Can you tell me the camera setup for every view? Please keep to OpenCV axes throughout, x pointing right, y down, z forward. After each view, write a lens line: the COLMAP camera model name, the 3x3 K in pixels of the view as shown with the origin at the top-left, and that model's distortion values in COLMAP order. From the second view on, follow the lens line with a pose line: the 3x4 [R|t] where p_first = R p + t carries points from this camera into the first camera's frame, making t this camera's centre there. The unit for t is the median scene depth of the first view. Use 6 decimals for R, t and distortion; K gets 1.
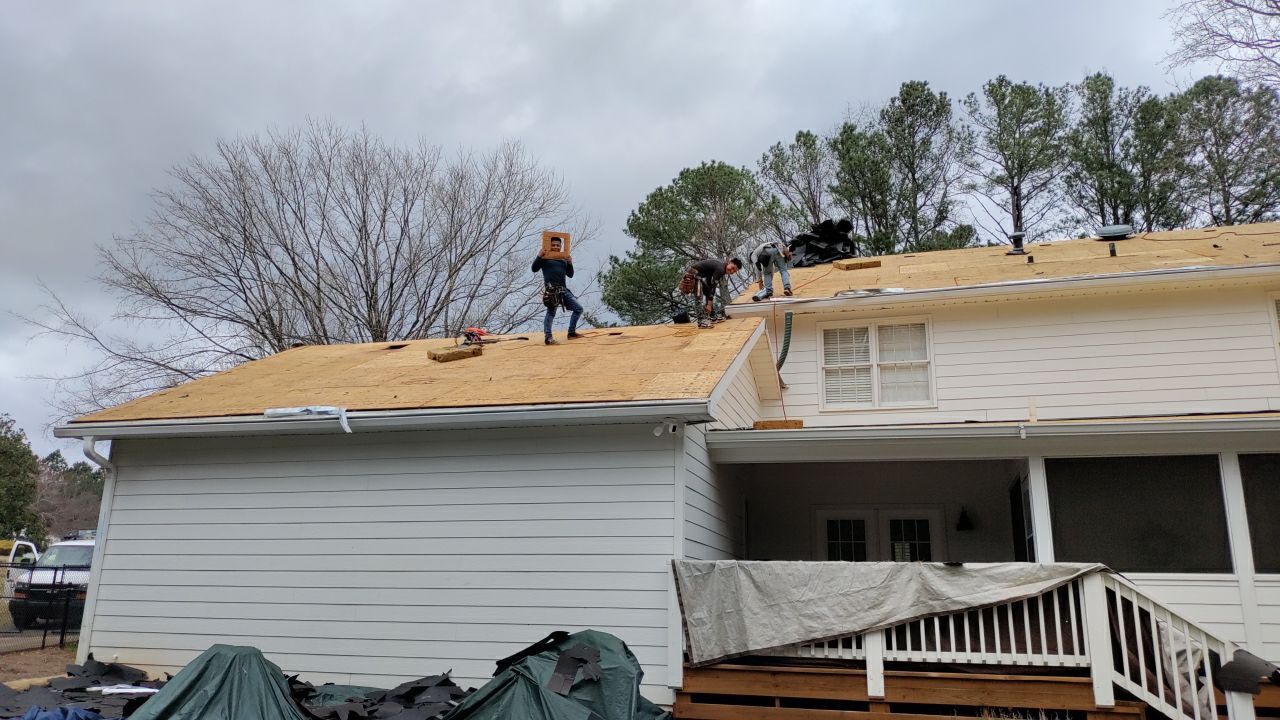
lens RADIAL K [[946.7, 0, 649.9], [0, 946.7, 362.6], [0, 0, 1]] dist [0.073676, -0.104954]
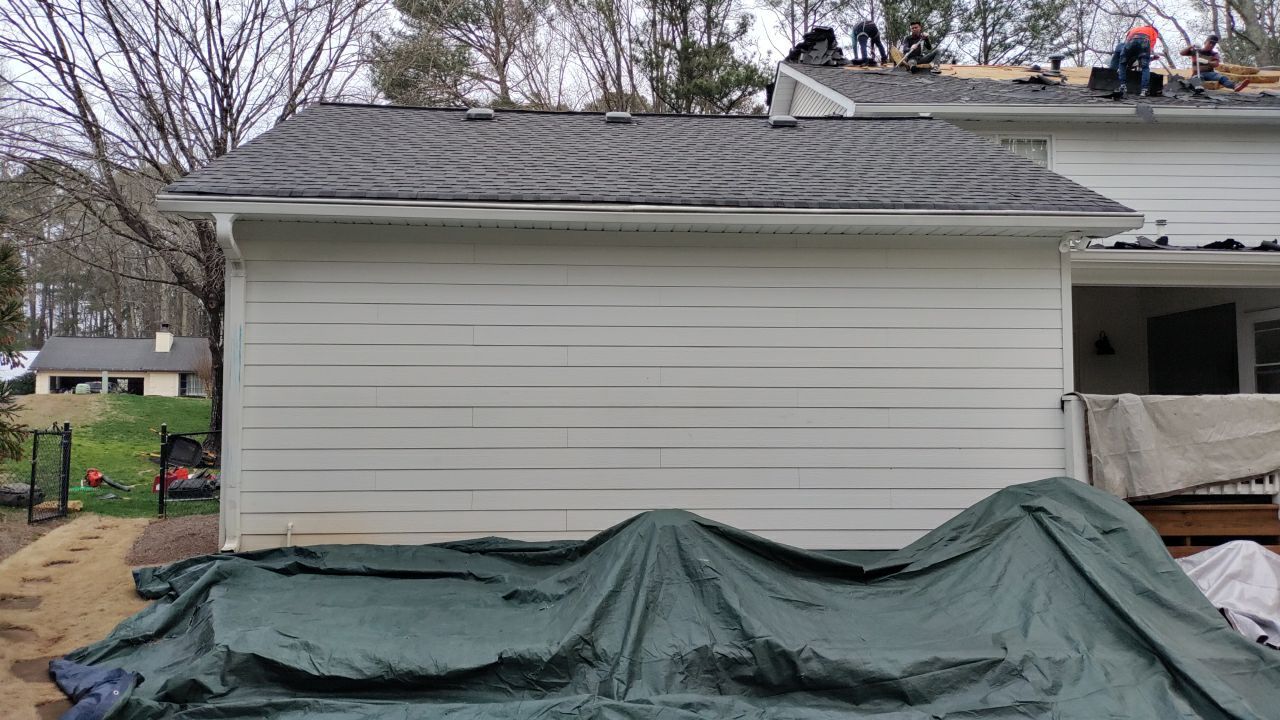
lens RADIAL K [[946.7, 0, 649.9], [0, 946.7, 362.6], [0, 0, 1]] dist [0.073676, -0.104954]
pose [[0.940567, 0.001758, 0.339605, -0.451517], [-0.068274, 0.980549, 0.184015, 0.030108], [-0.332676, -0.196265, 0.922392, 0.224108]]
